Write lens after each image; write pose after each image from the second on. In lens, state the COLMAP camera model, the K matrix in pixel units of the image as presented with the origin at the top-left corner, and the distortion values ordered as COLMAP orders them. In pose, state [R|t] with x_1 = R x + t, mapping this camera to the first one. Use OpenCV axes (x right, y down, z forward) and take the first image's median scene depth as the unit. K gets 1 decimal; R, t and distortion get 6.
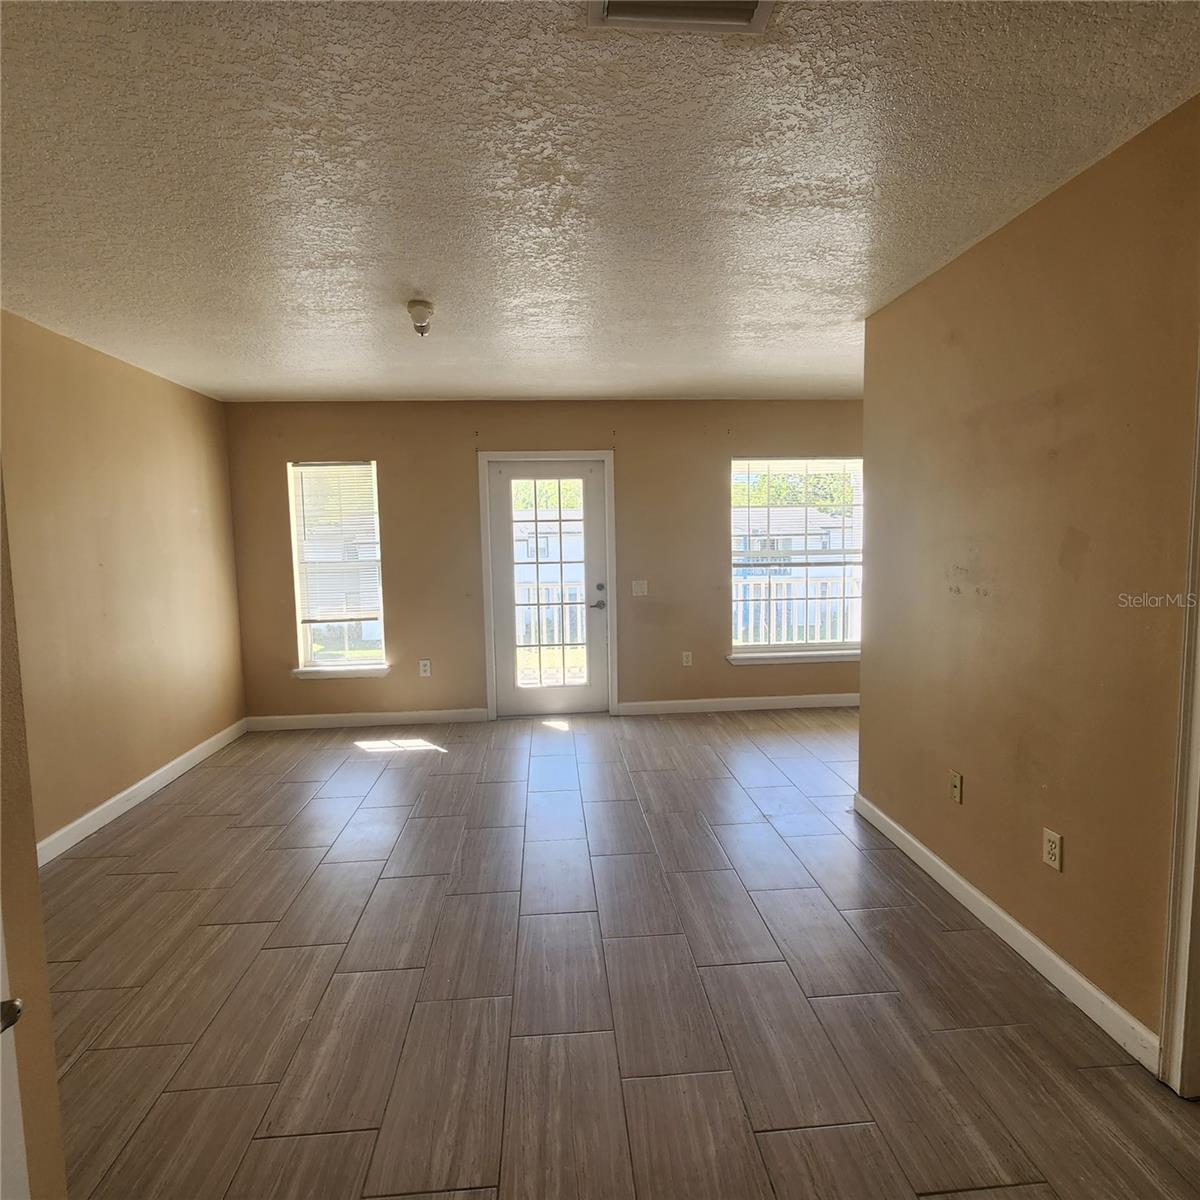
lens RADIAL K [[648.5, 0, 601.4], [0, 648.5, 595.6], [0, 0, 1]] dist [0.001584, 0.000182]
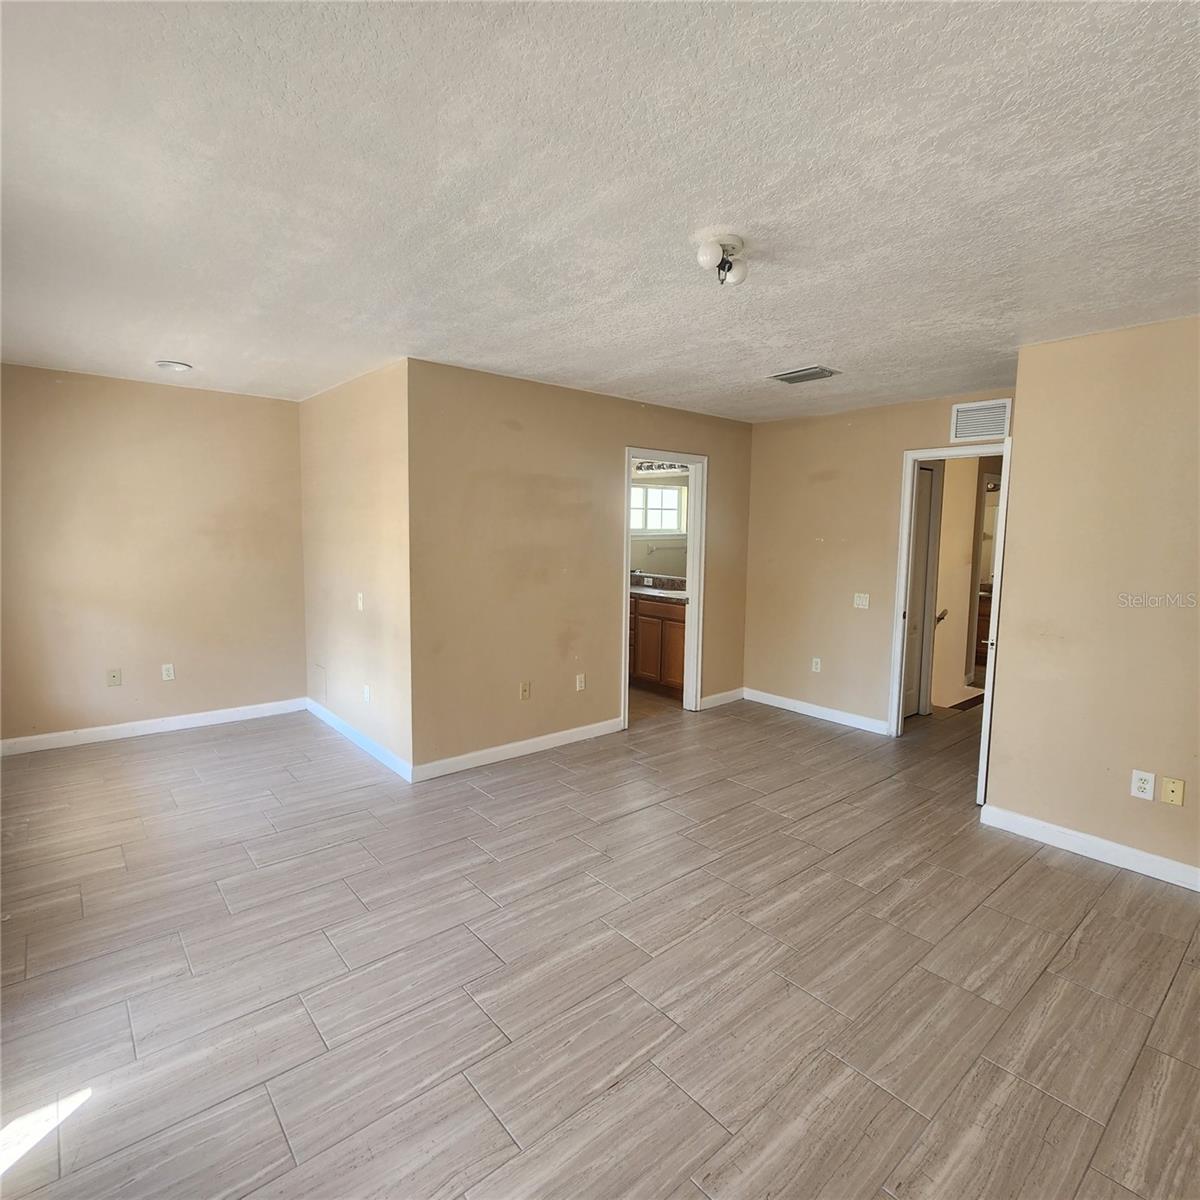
lens RADIAL K [[648.5, 0, 604.9], [0, 648.5, 601.3], [0, 0, 1]] dist [0.001584, 0.000182]
pose [[-0.587609, -0.081457, 0.805034, -1.048733], [0.071683, 0.985767, 0.152067, -0.198737], [-0.805963, 0.147063, -0.573407, 2.026717]]
